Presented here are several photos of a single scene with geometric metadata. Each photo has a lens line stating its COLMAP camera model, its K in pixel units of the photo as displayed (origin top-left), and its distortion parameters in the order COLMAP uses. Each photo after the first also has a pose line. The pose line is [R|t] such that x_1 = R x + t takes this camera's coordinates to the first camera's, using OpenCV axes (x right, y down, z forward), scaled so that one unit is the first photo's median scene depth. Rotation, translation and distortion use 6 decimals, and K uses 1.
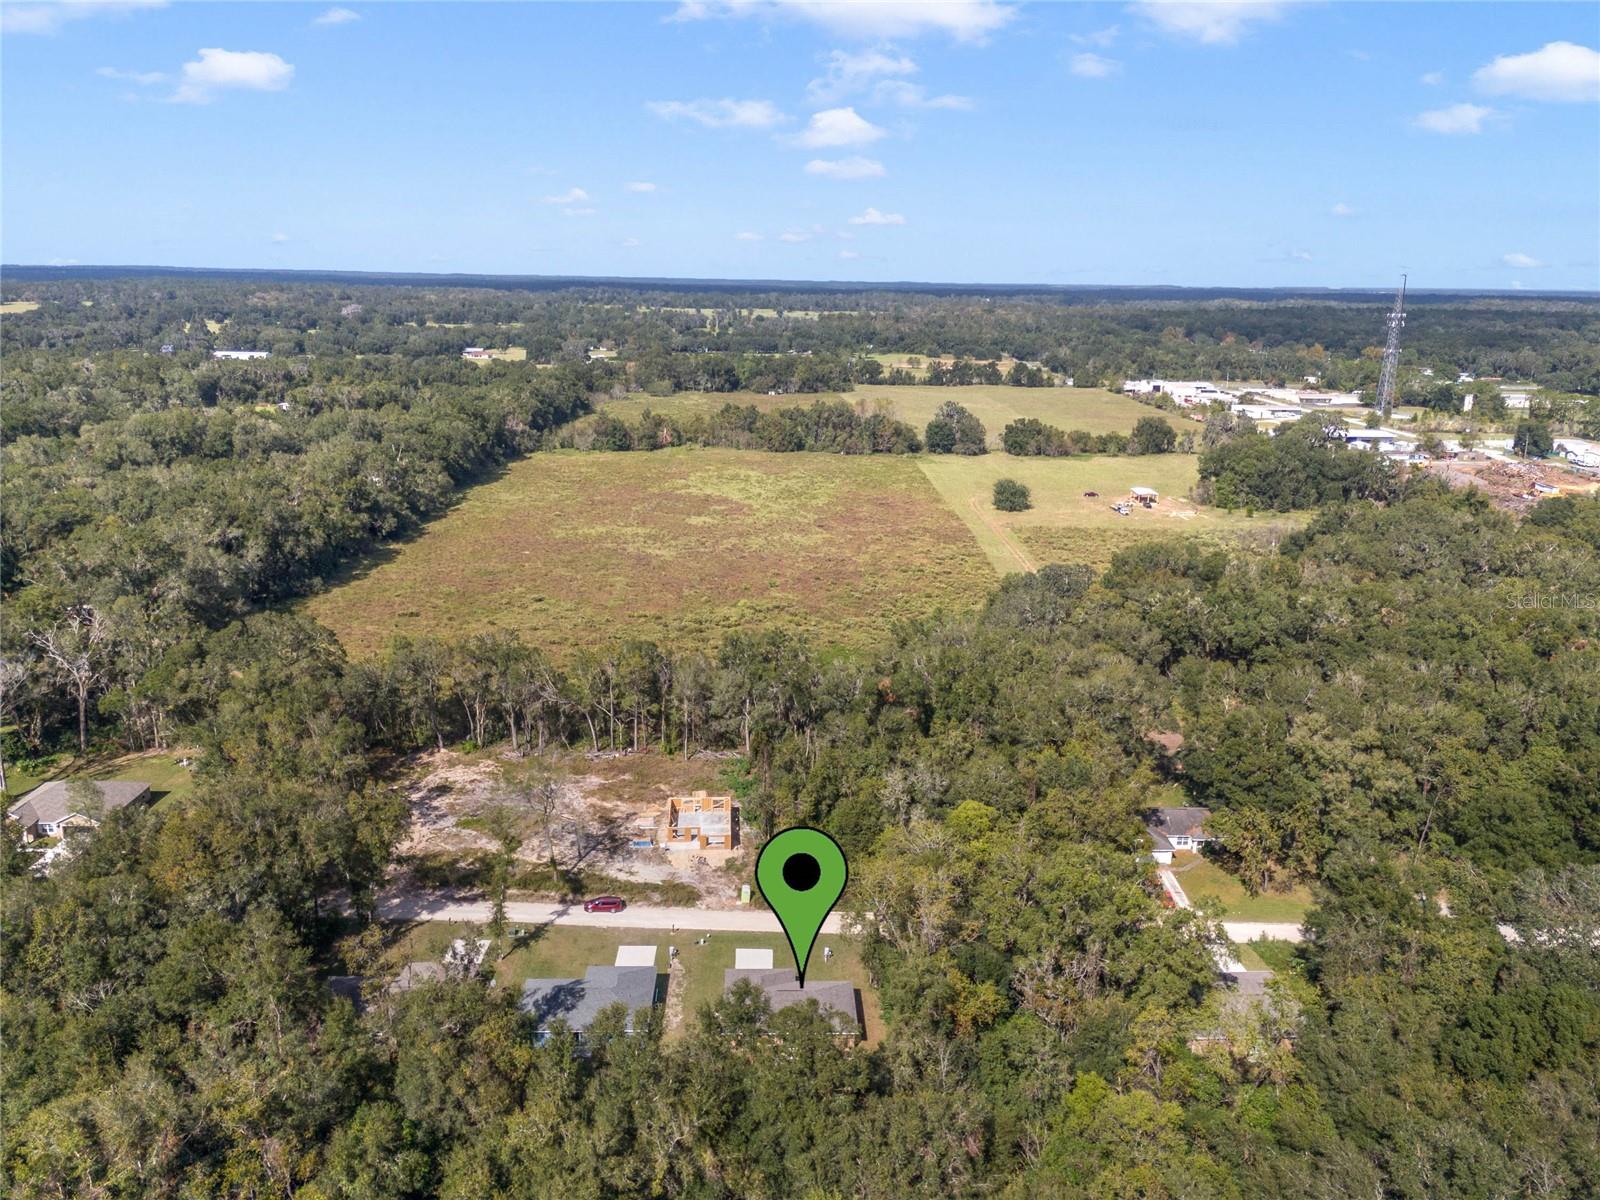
lens RADIAL K [[1177.6, 0, 799.4], [0, 1177.6, 591.9], [0, 0, 1]] dist [0.070360, -0.067023]
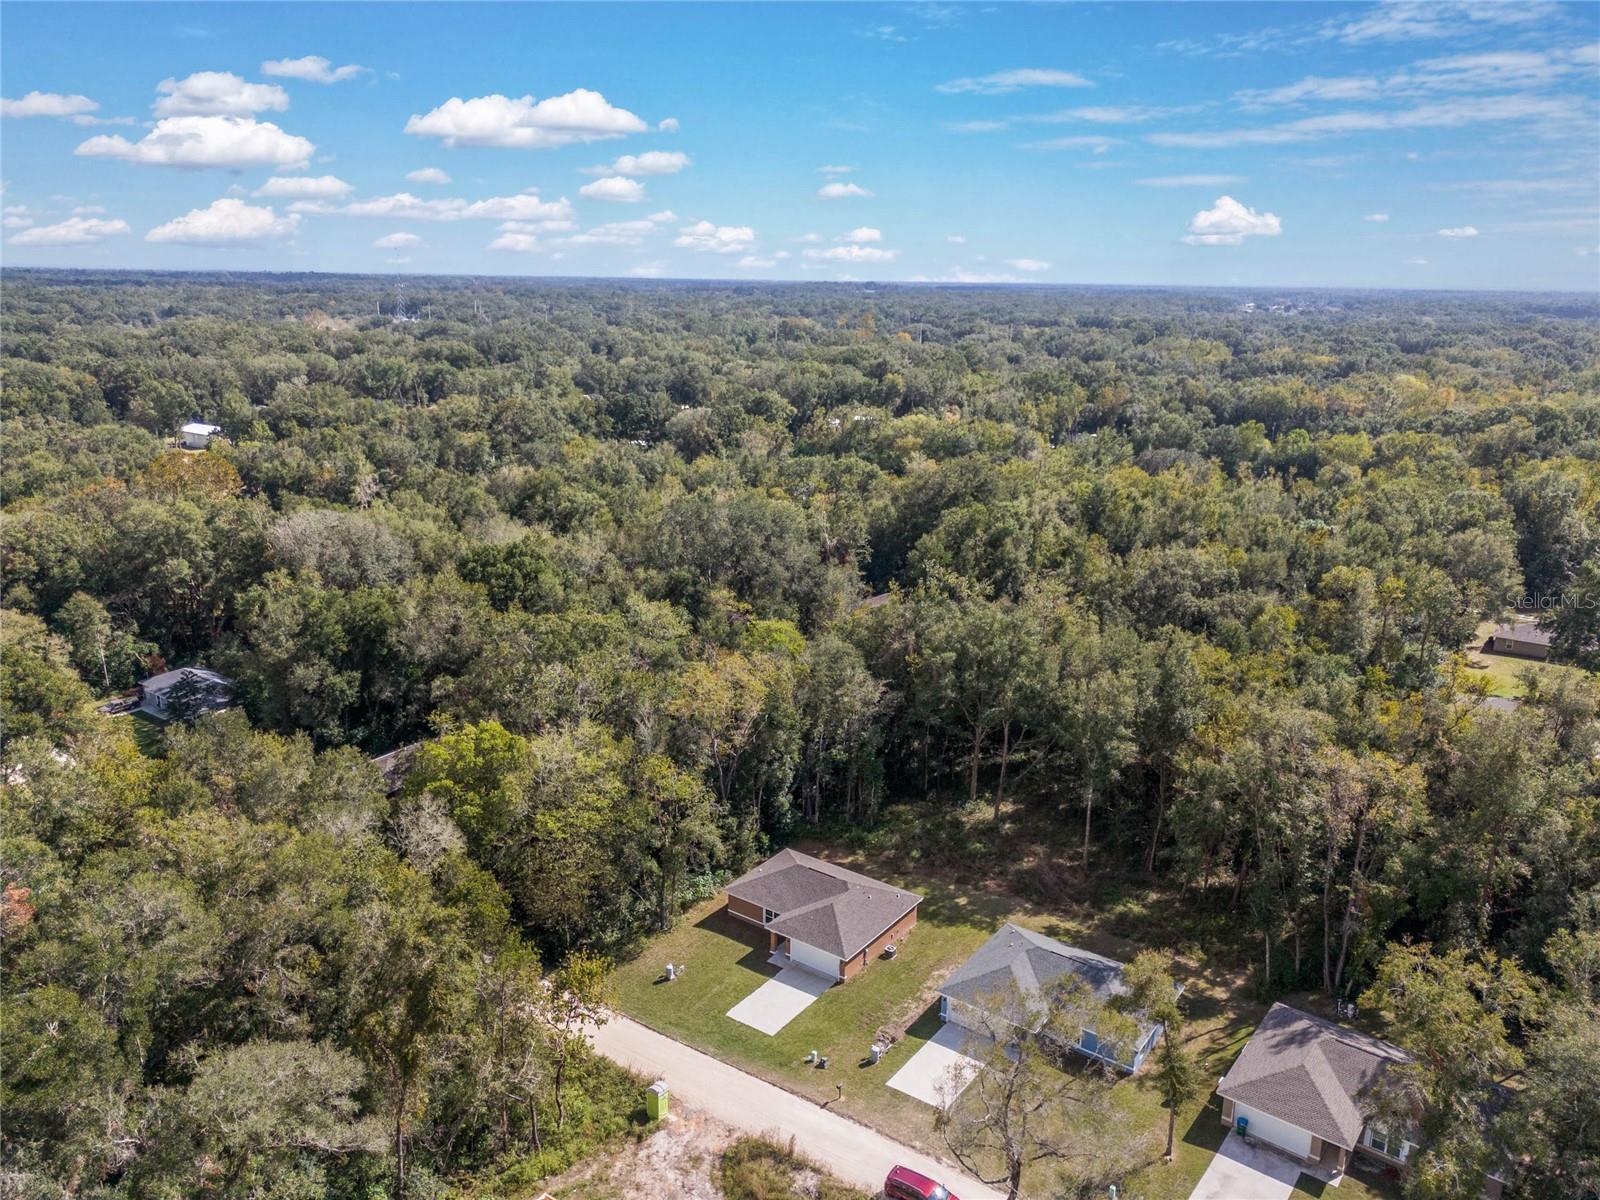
lens RADIAL K [[1176.6, 0, 800.0], [0, 1176.6, 600.0], [0, 0, 1]] dist [0.185261, -0.435359]
pose [[-0.795778, -0.182037, 0.577581, -0.328202], [0.135624, 0.875955, 0.462935, -0.146989], [-0.590206, 0.446728, -0.672377, 1.146848]]
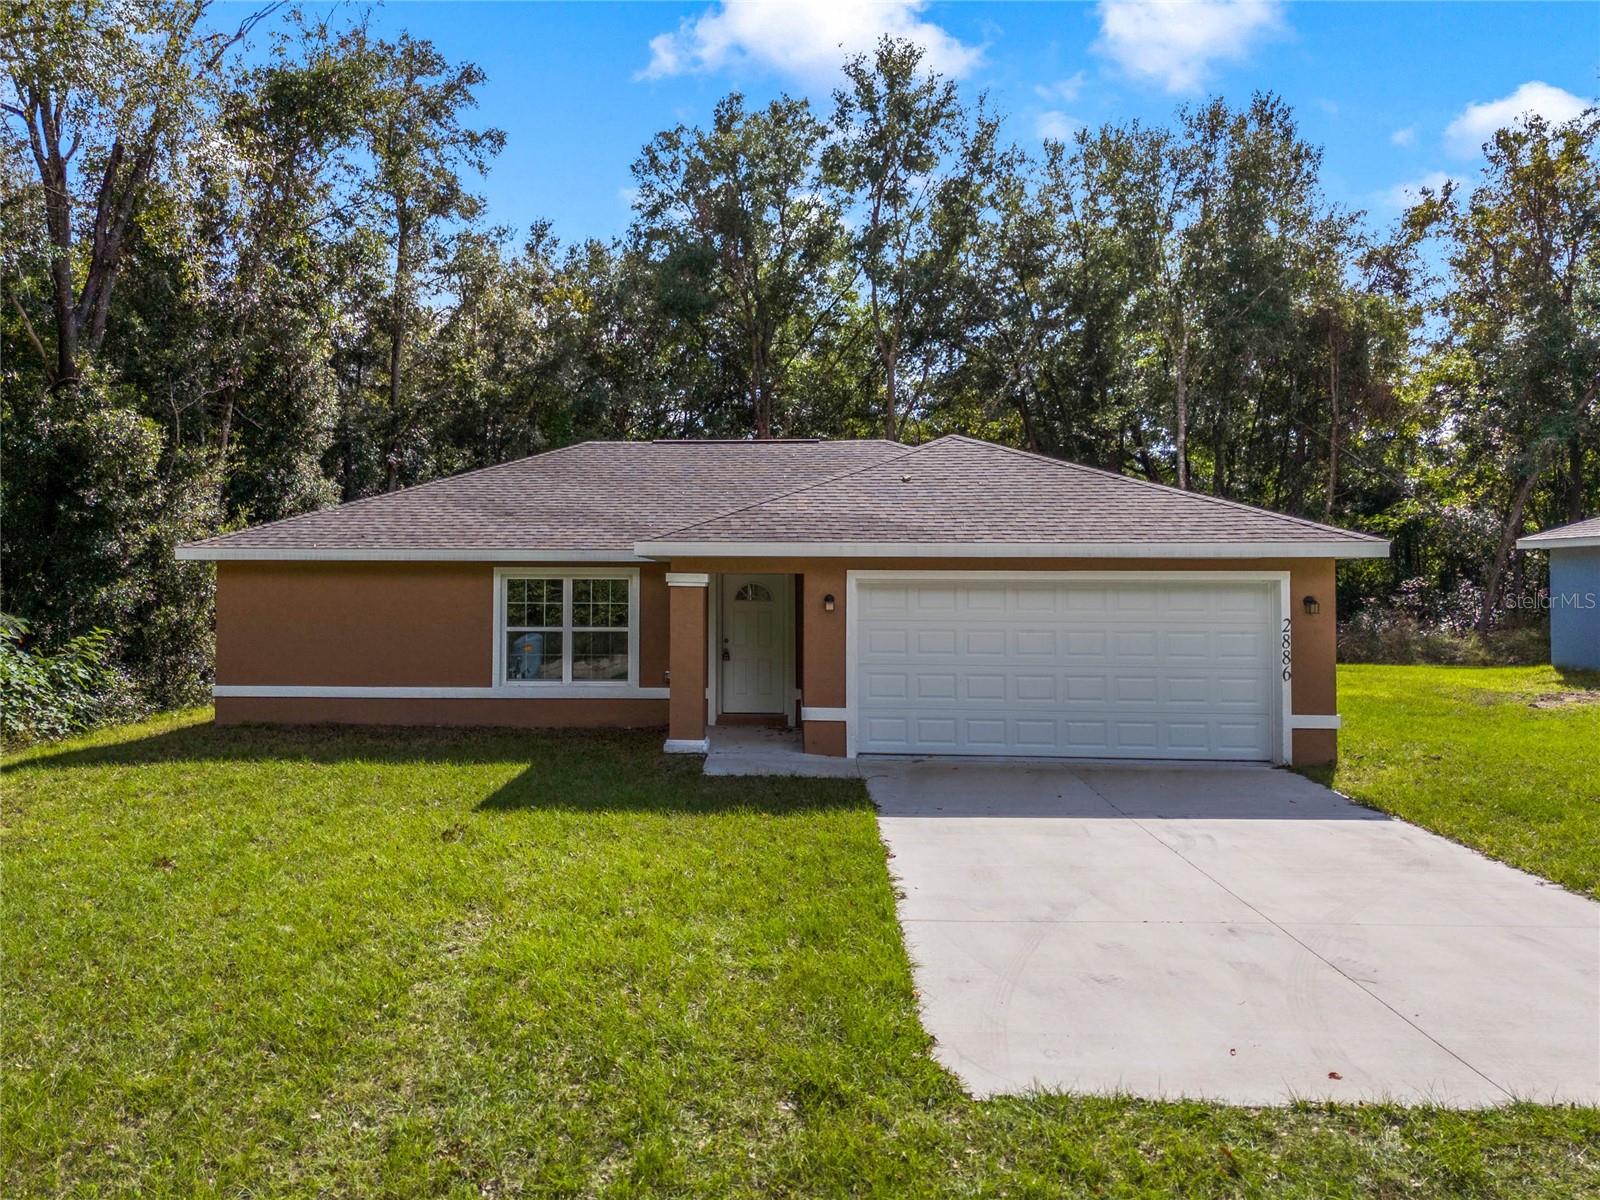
lens RADIAL K [[1198.0, 0, 708.4], [0, 1198.0, 591.1], [0, 0, 1]] dist [0.066491, -0.074686]
pose [[-0.994697, -0.022569, 0.100342, -0.016904], [0.005073, 0.963672, 0.267041, 0.246423], [-0.102724, 0.266134, -0.958447, 0.911043]]
